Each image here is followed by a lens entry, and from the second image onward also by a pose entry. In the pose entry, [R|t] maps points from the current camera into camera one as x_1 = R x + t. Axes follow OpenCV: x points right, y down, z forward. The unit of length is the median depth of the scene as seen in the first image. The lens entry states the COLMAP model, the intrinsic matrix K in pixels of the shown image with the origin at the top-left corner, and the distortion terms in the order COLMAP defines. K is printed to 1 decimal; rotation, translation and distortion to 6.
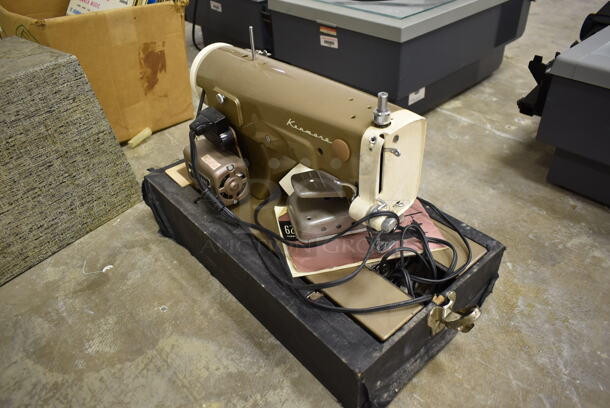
lens RADIAL K [[459.9, 0, 307.7], [0, 459.9, 205.4], [0, 0, 1]] dist [-0.023752, 0.004747]
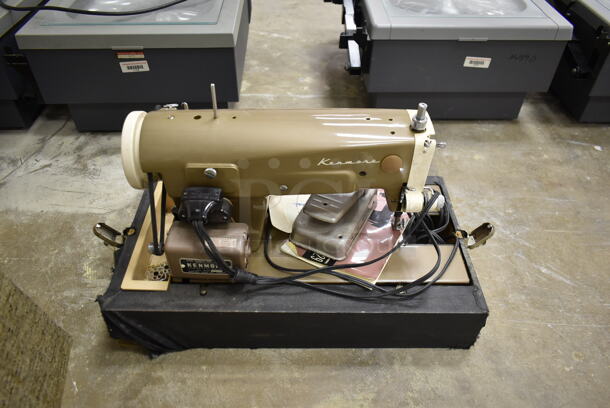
lens RADIAL K [[459.9, 0, 306.5], [0, 459.9, 203.4], [0, 0, 1]] dist [-0.023752, 0.004747]
pose [[0.648160, -0.477951, 0.592834, -0.577089], [0.425647, 0.872923, 0.238391, -0.292825], [-0.631437, 0.097823, 0.769232, 0.209395]]
